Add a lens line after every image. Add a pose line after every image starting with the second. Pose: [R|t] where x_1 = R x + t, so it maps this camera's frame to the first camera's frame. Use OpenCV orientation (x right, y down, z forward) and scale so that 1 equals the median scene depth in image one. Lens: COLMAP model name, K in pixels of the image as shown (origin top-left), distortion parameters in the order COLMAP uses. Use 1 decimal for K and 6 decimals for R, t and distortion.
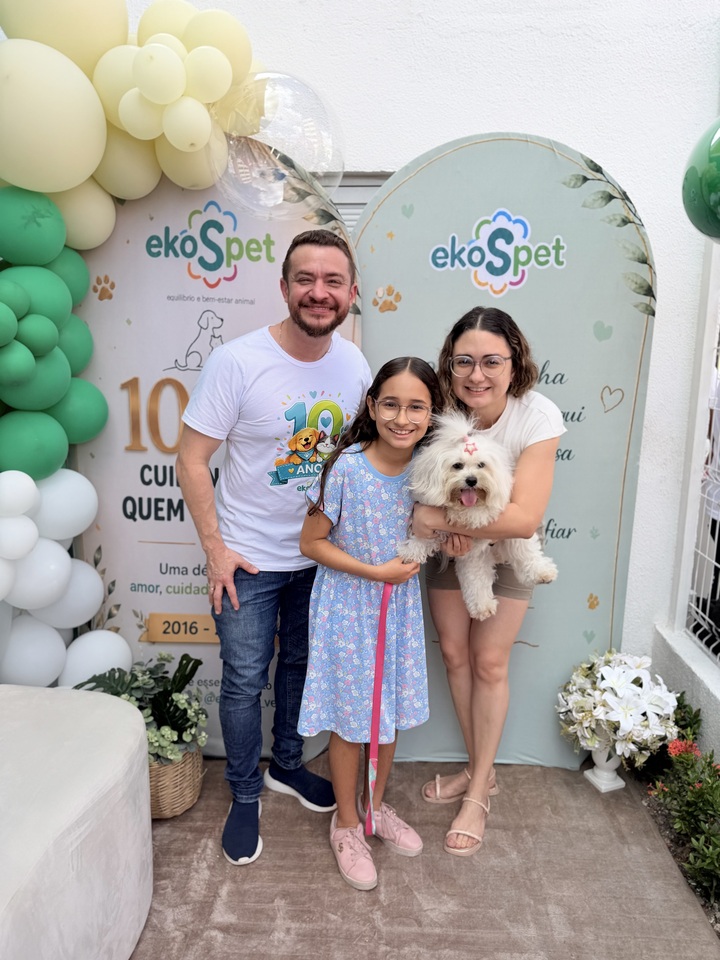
lens RADIAL K [[674.2, 0, 361.0], [0, 674.2, 476.0], [0, 0, 1]] dist [0.004935, -0.027529]
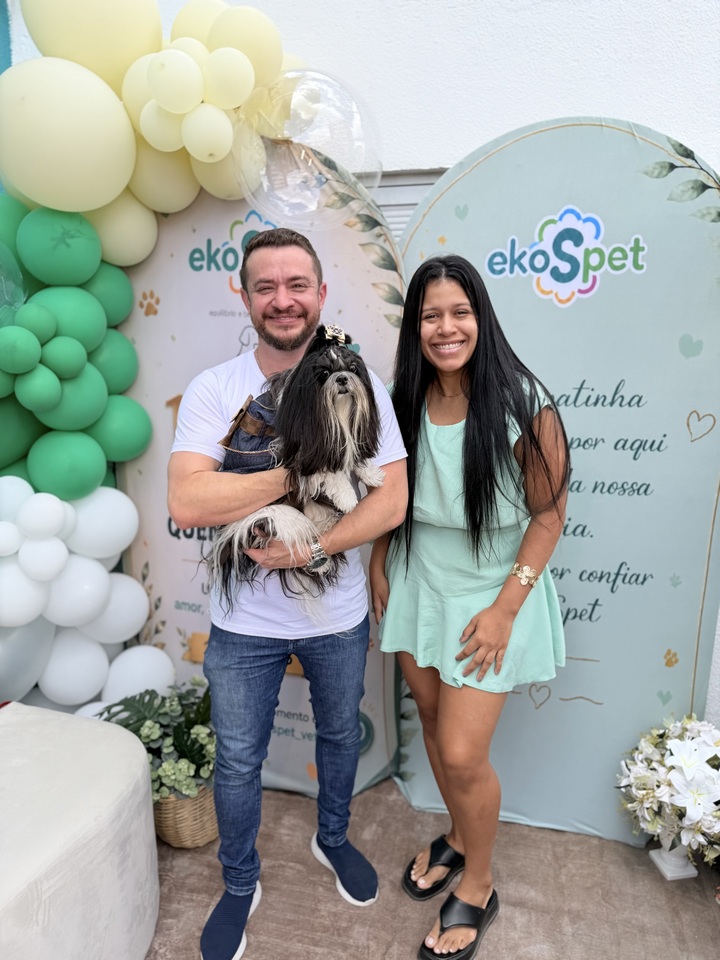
lens RADIAL K [[676.8, 0, 358.6], [0, 676.8, 481.6], [0, 0, 1]] dist [-0.014059, -0.002467]
pose [[0.981809, 0.032828, -0.187010, 0.113894], [-0.028085, 0.999214, 0.027958, -0.057676], [0.187781, -0.022197, 0.981960, 0.088155]]
